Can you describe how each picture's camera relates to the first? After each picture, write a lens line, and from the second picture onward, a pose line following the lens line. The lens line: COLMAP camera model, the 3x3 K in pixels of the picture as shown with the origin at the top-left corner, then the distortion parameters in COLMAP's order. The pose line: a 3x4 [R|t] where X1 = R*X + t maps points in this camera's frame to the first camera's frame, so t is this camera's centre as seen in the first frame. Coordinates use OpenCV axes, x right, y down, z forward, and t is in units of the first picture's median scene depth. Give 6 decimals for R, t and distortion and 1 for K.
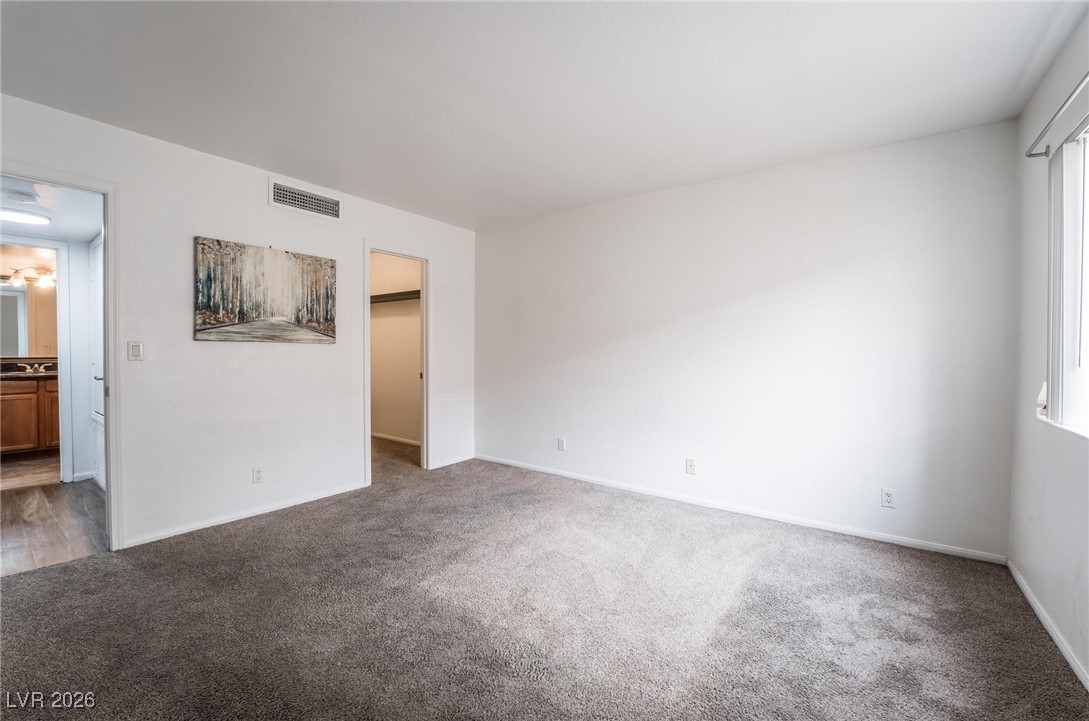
lens RADIAL K [[441.9, 0, 545.8], [0, 441.9, 357.6], [0, 0, 1]] dist [-0.025898, 0.001563]
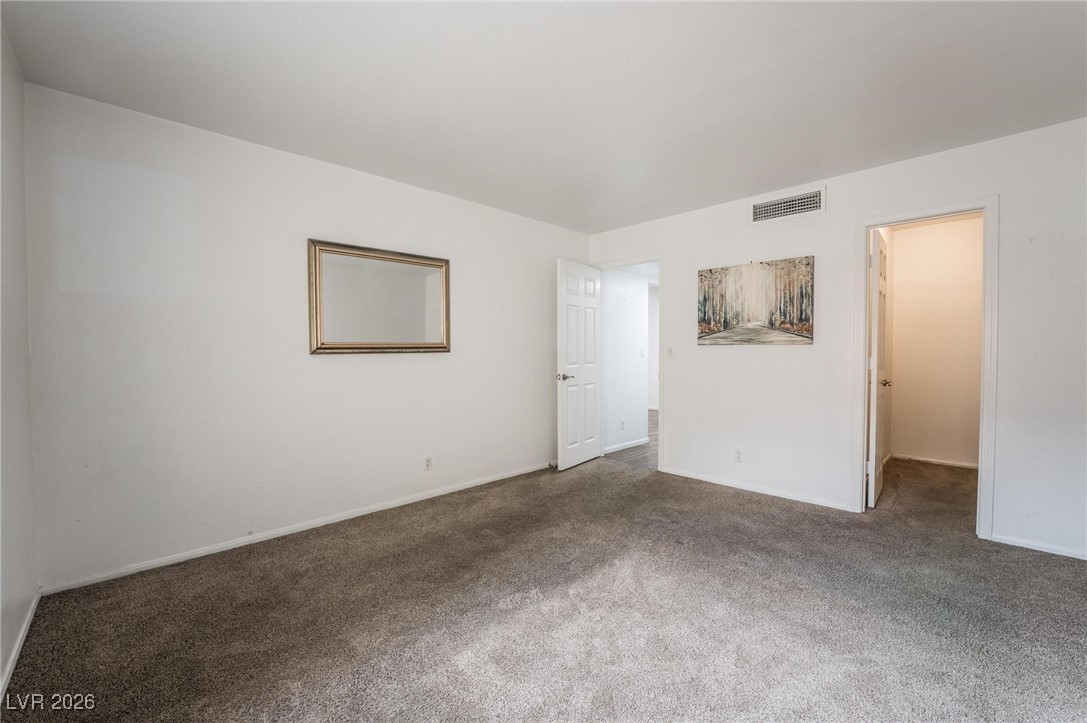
lens RADIAL K [[441.1, 0, 545.4], [0, 441.1, 360.8], [0, 0, 1]] dist [-0.025898, 0.001563]
pose [[-0.156615, 0.016077, -0.987529, 0.593325], [-0.011383, 0.999772, 0.018081, -0.006787], [0.987594, 0.014073, -0.156396, 0.636352]]
